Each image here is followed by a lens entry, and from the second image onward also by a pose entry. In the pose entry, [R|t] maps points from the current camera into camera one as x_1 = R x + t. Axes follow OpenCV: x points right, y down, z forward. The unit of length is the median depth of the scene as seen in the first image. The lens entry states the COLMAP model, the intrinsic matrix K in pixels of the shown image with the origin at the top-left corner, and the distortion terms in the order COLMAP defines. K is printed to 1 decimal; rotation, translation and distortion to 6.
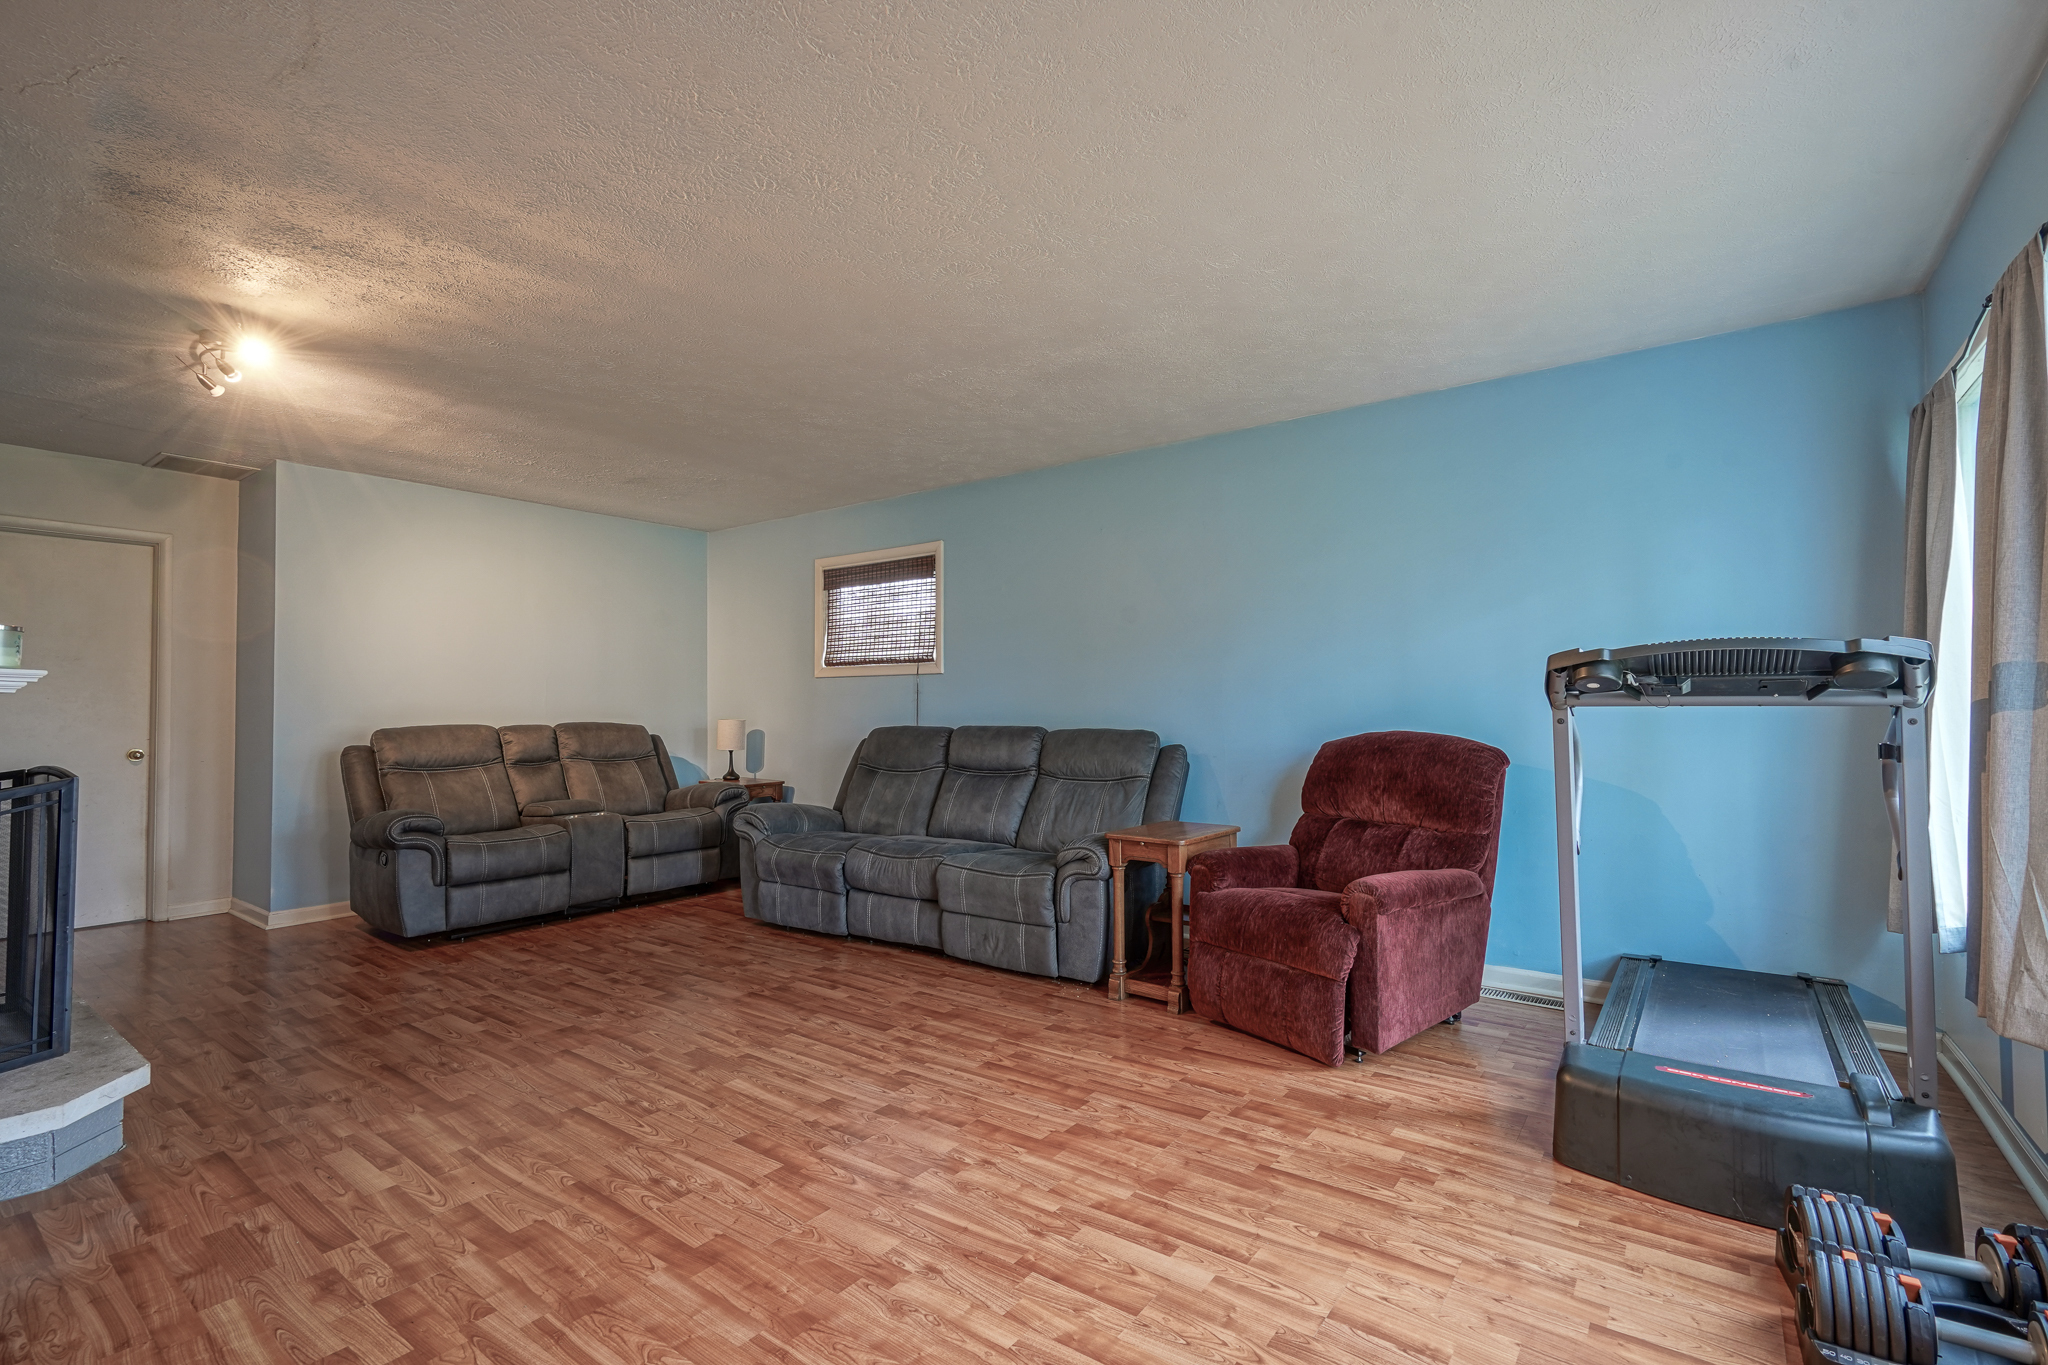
lens RADIAL K [[907.8, 0, 1008.1], [0, 907.8, 690.6], [0, 0, 1]] dist [-0.000429, 0.000482]
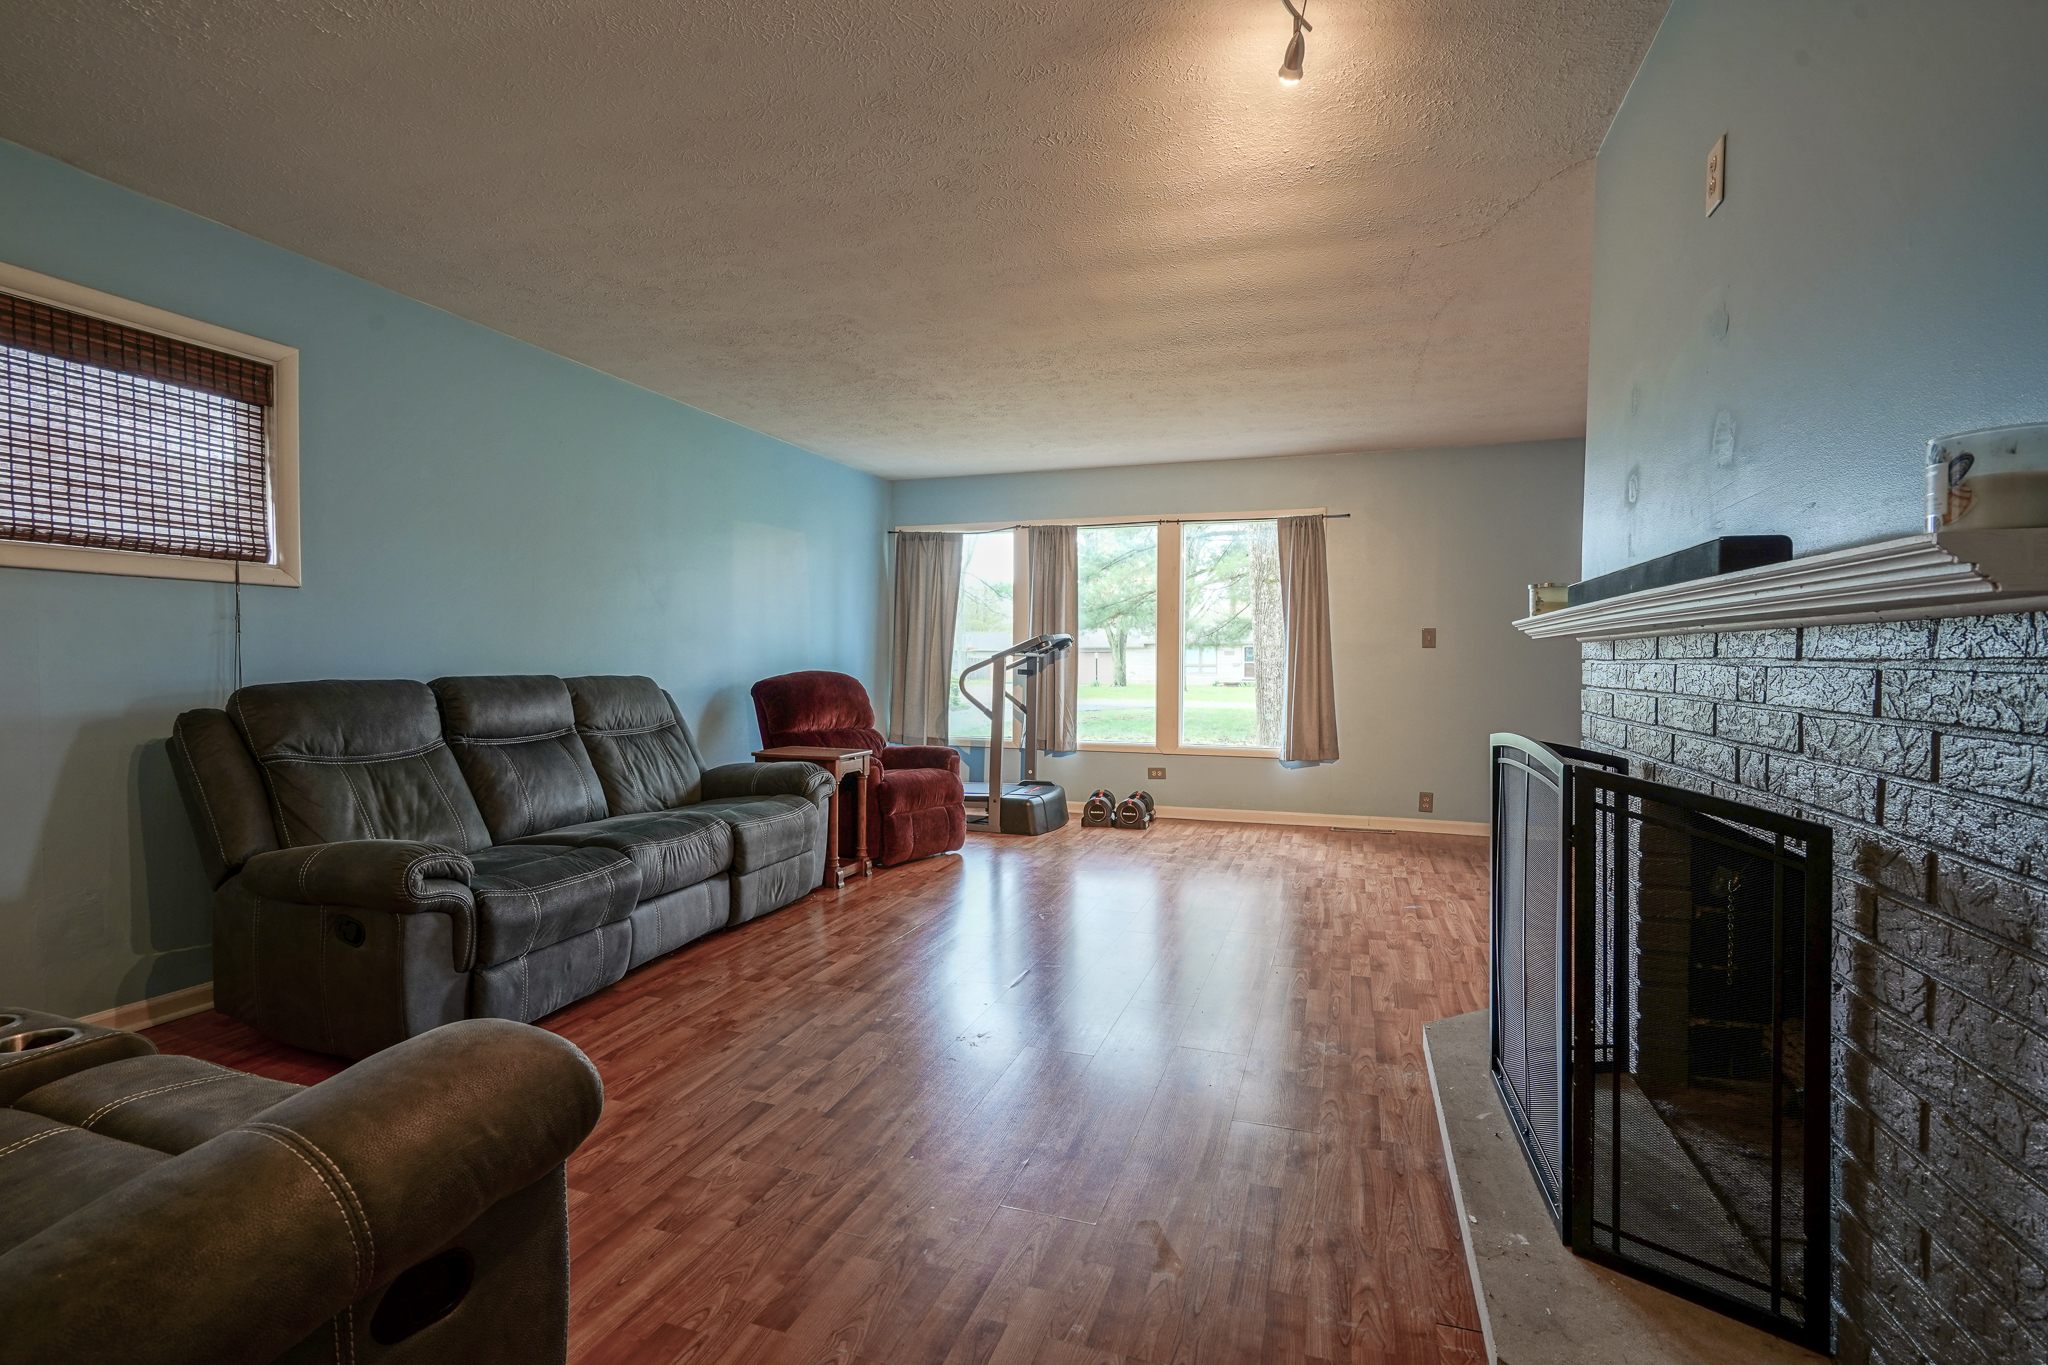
lens RADIAL K [[935.6, 0, 1027.4], [0, 935.6, 671.4], [0, 0, 1]] dist [-0.002135, 0.000029]
pose [[-0.309895, -0.009470, 0.950723, -1.143412], [-0.022331, 0.999747, 0.002679, 0.032393], [-0.950508, -0.020401, -0.310029, 1.118959]]
